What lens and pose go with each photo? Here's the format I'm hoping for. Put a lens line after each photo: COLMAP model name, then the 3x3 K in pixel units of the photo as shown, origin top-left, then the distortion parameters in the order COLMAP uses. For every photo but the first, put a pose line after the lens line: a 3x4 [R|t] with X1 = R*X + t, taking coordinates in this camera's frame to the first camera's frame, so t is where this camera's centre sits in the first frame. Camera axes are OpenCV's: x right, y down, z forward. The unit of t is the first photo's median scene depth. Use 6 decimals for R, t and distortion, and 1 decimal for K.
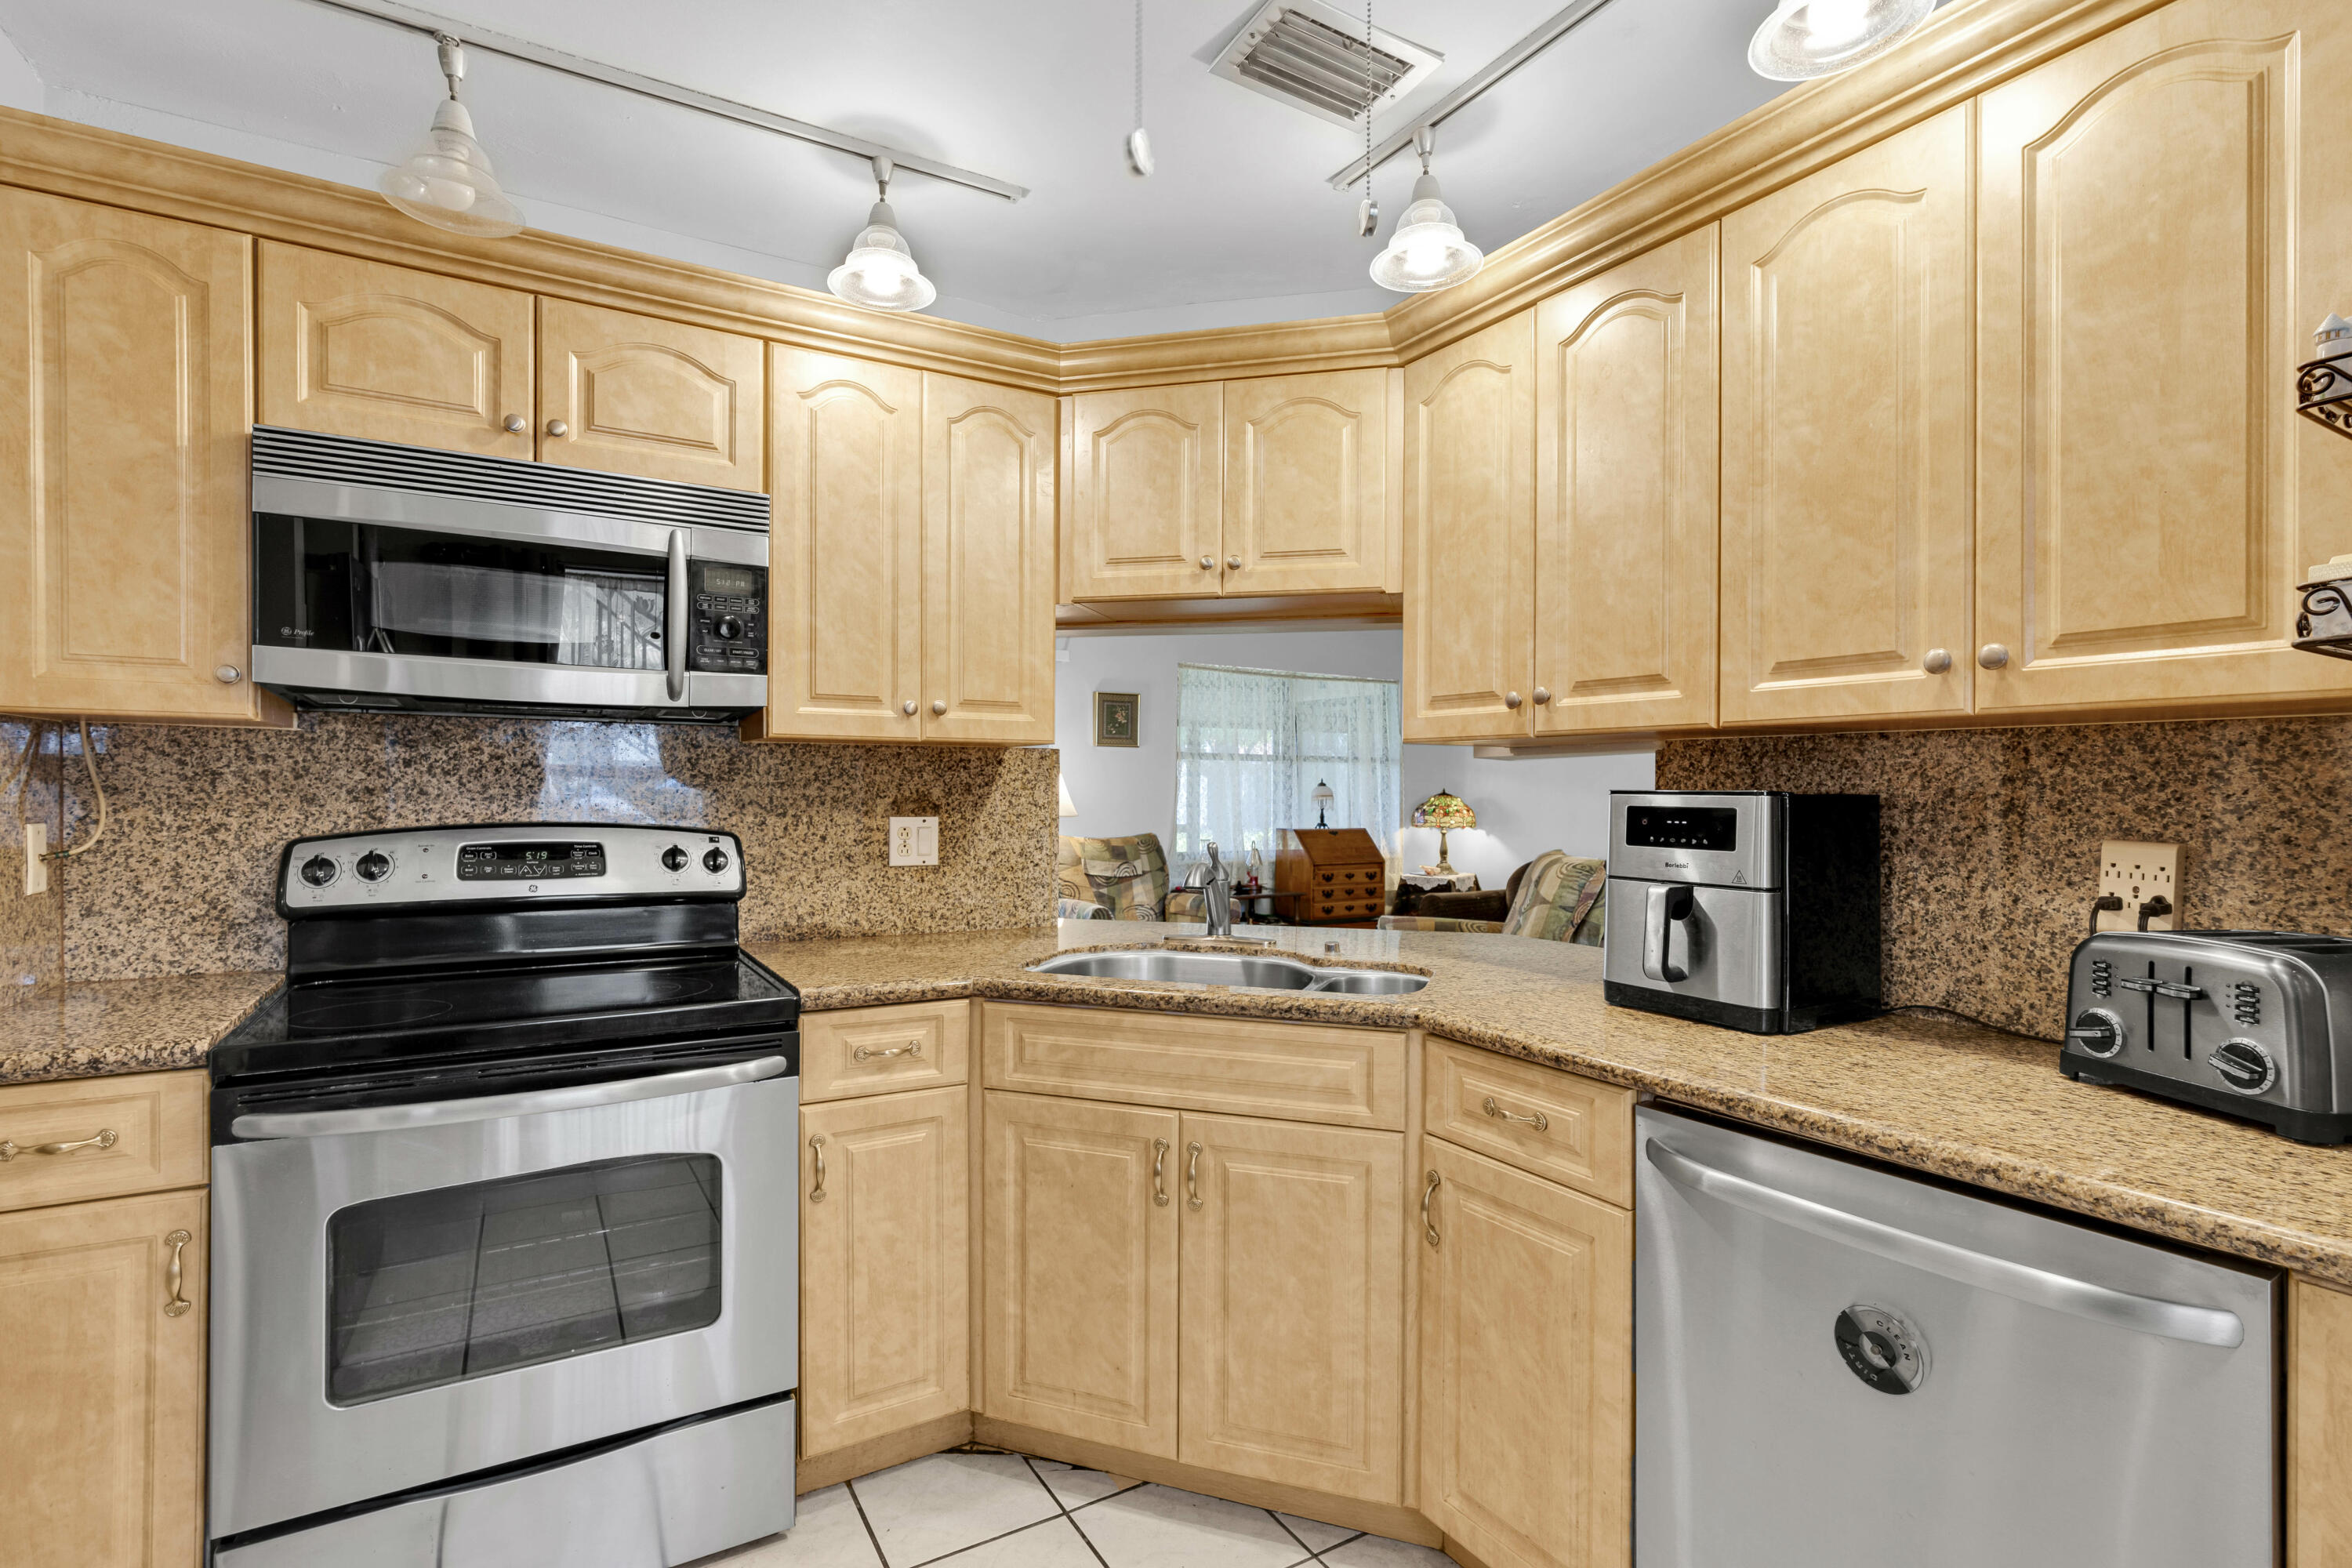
lens RADIAL K [[1094.9, 0, 1168.1], [0, 1094.9, 794.4], [0, 0, 1]] dist [-0.002357, 0.000477]
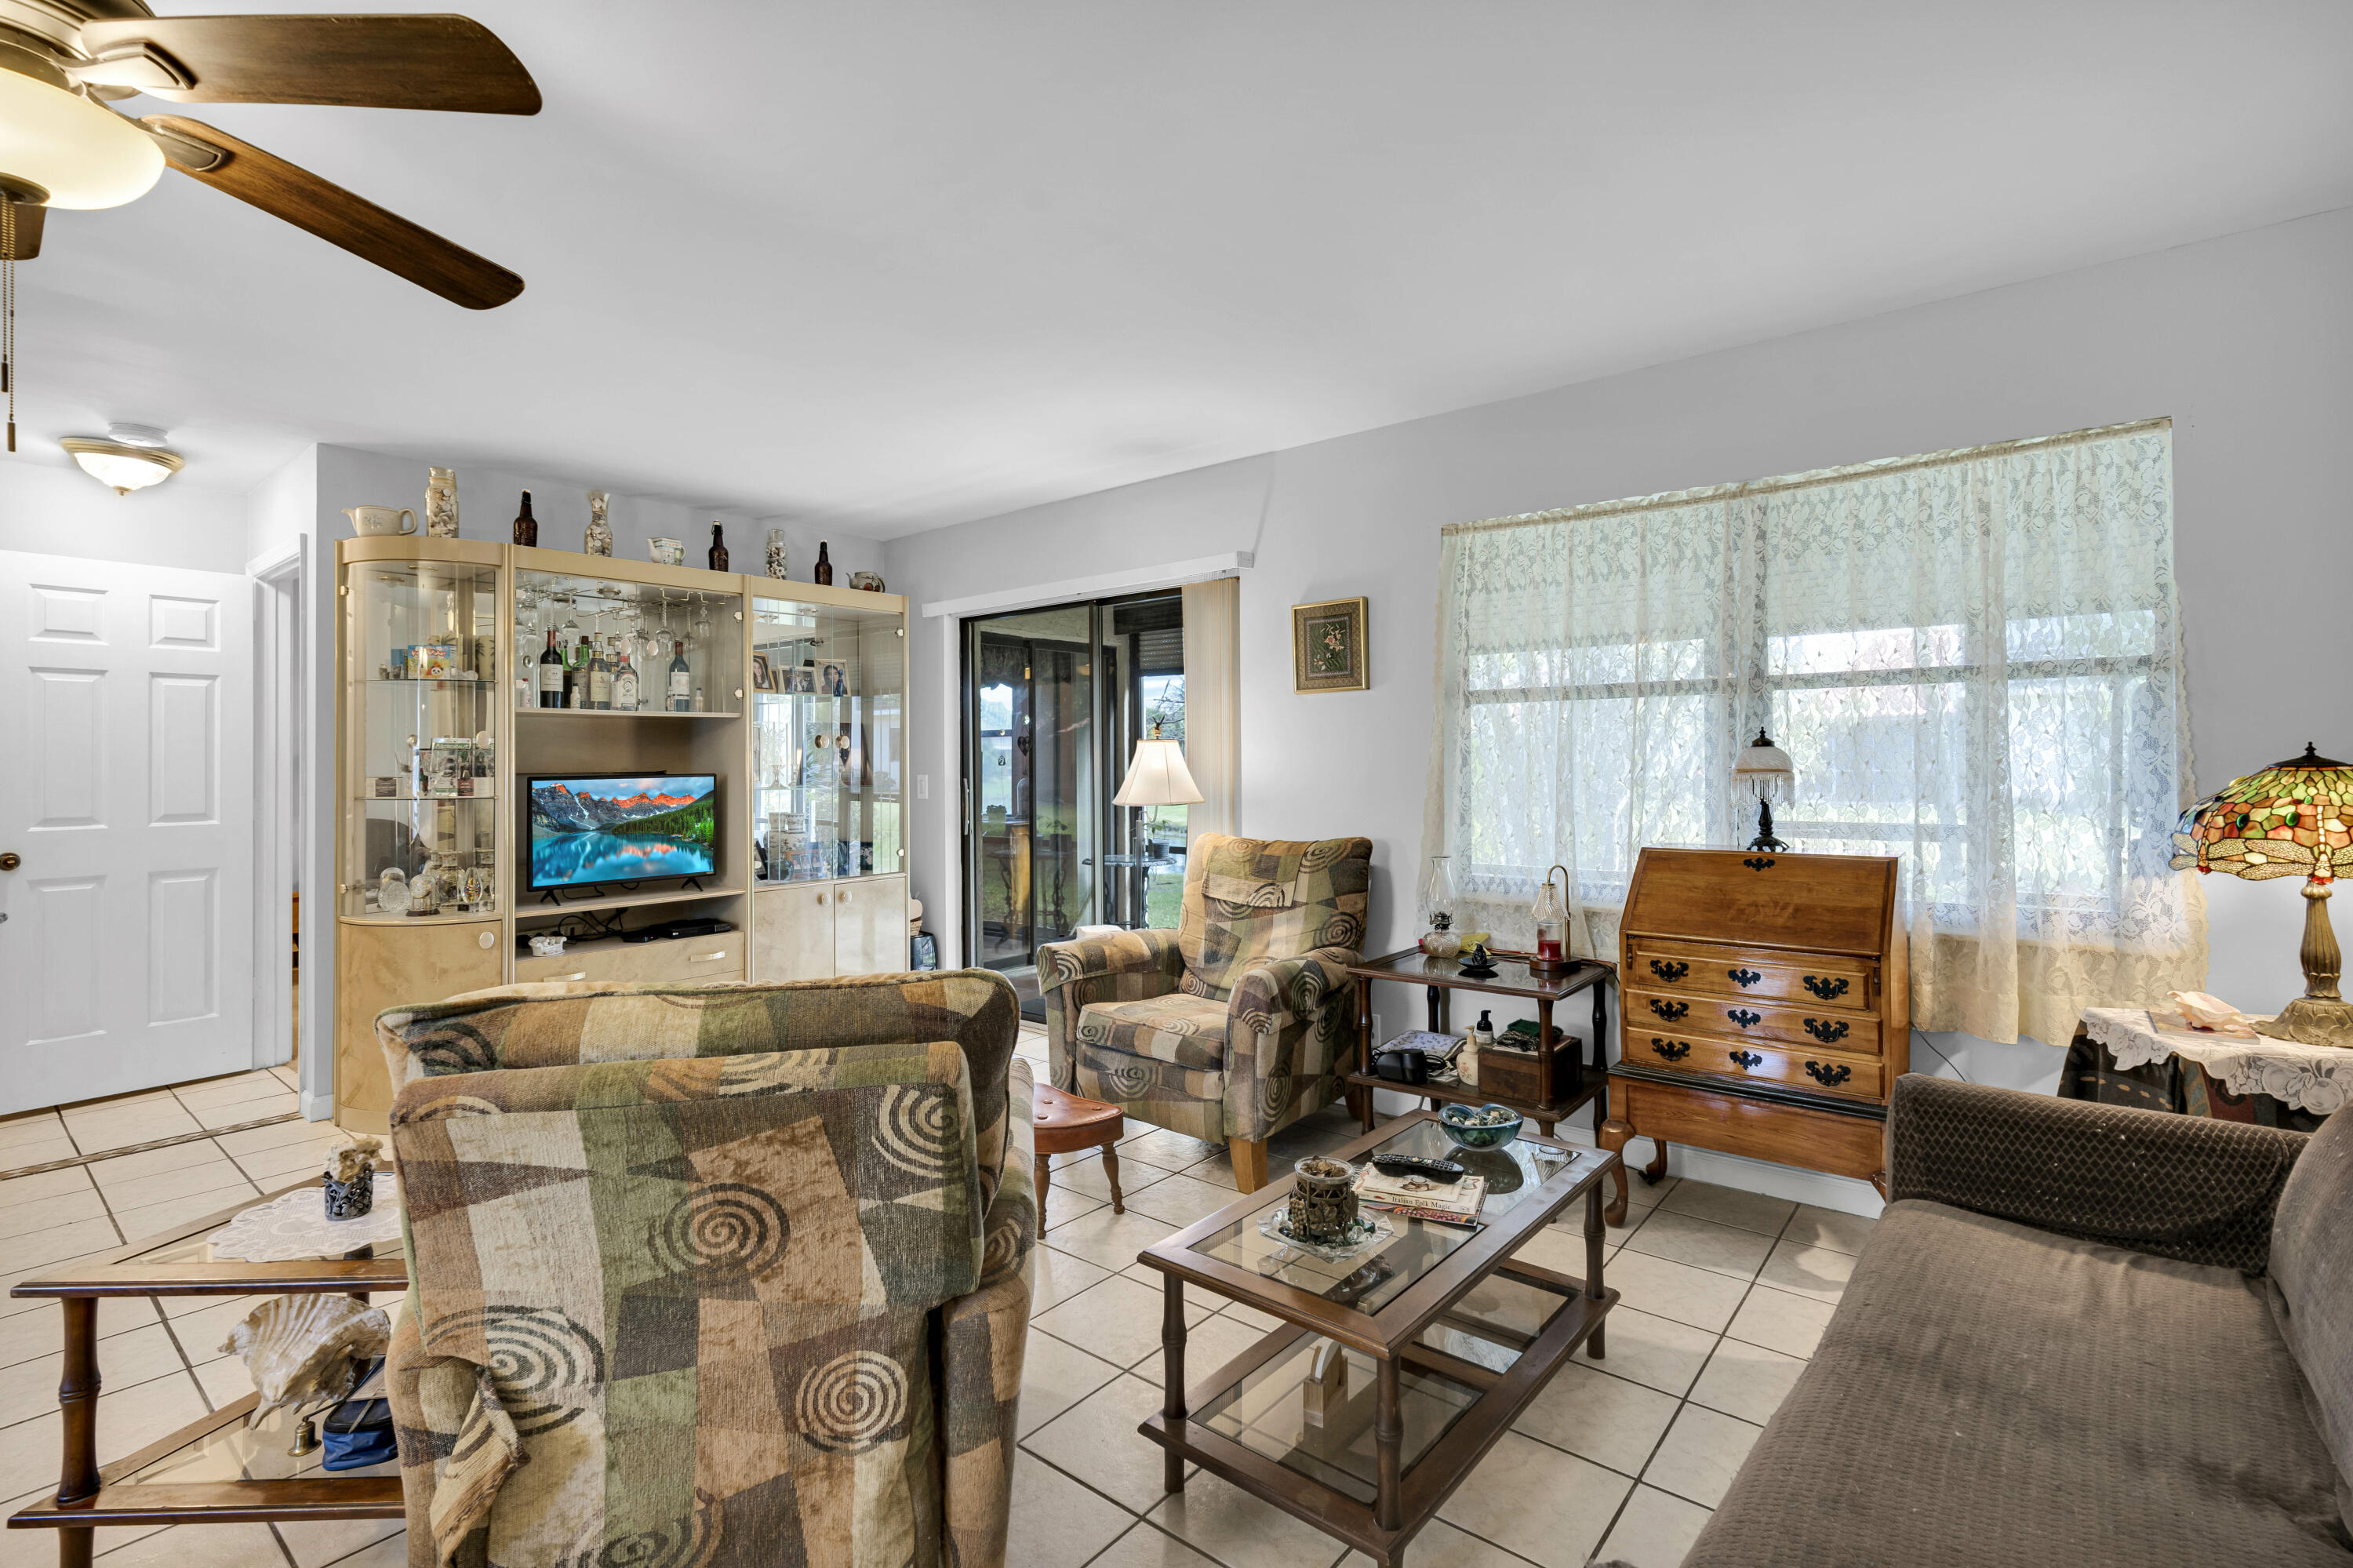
lens RADIAL K [[1078.9, 0, 1176.5], [0, 1078.9, 784.0], [0, 0, 1]] dist [-0.000182, 0.000789]
pose [[0.344319, 0.001549, -0.938852, 1.749620], [-0.000547, 0.999999, 0.001449, 0.022585], [0.938853, 0.000015, 0.344319, 2.611570]]
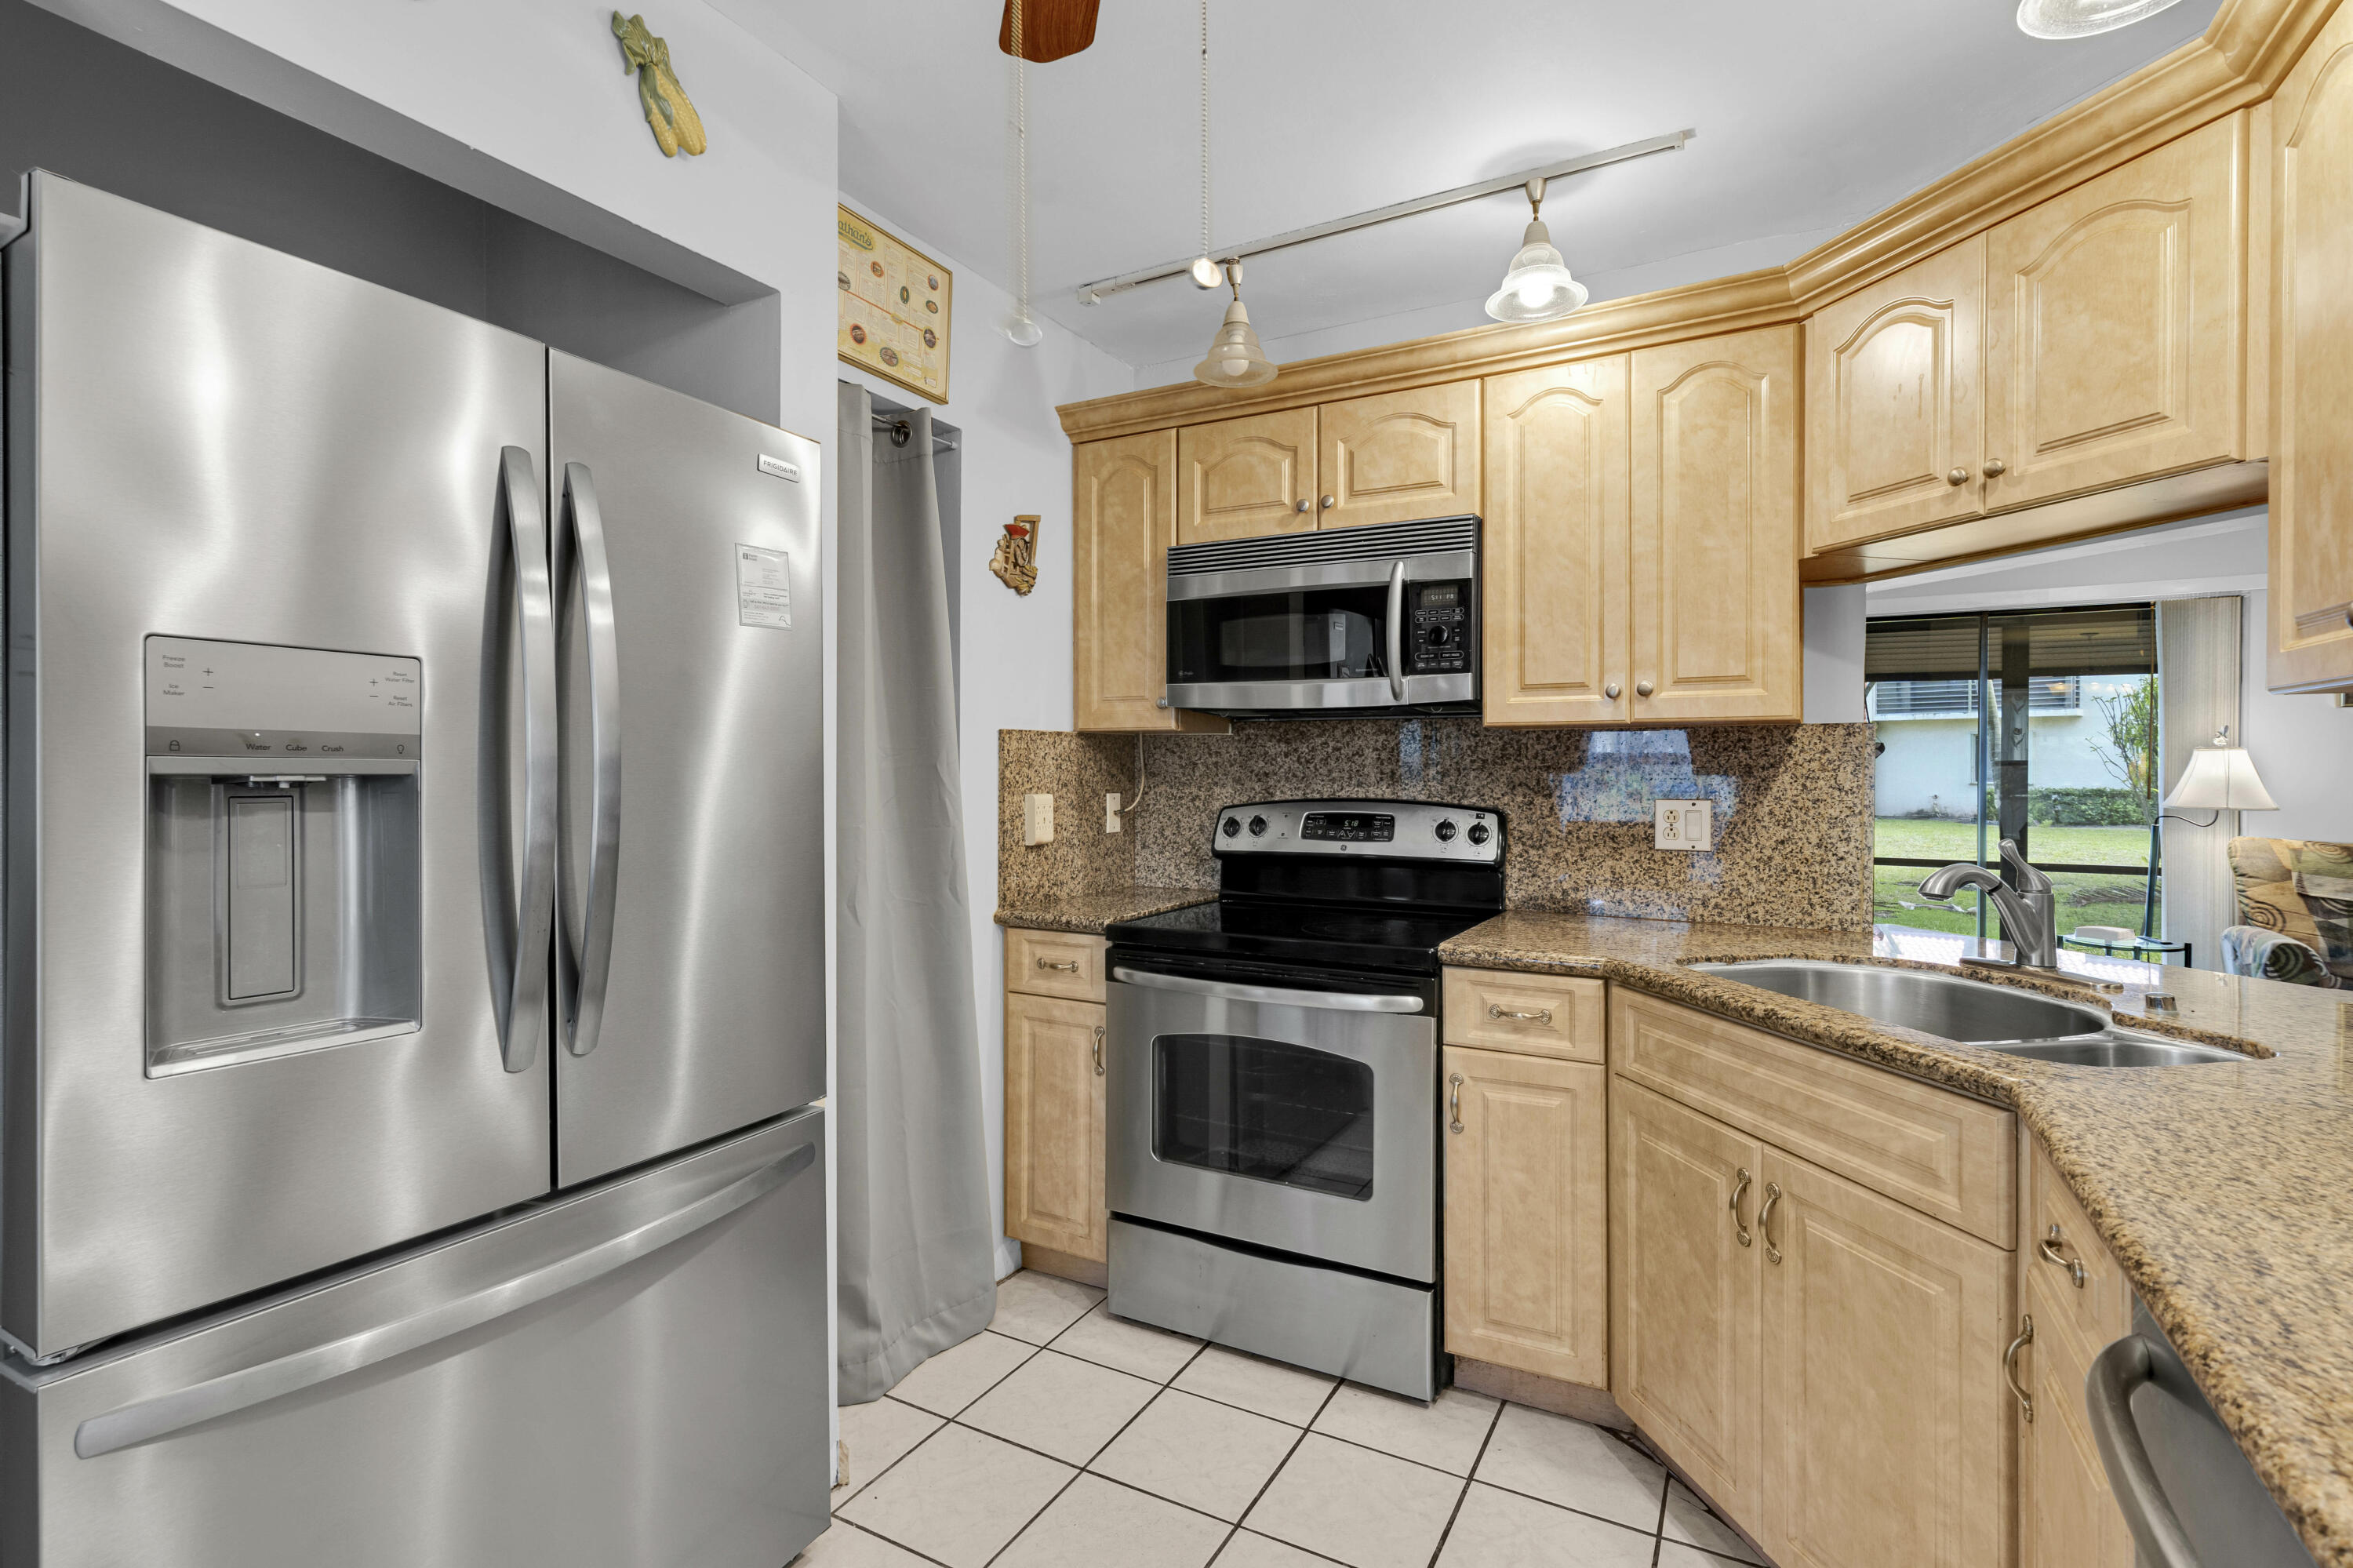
lens RADIAL K [[1078.9, 0, 1176.5], [0, 1078.9, 784.0], [0, 0, 1]] dist [-0.000182, 0.000789]
pose [[0.524802, 0.004572, -0.851212, 0.447347], [-0.000951, 0.999988, 0.004785, 0.002759], [0.851224, -0.001702, 0.524800, 0.147554]]
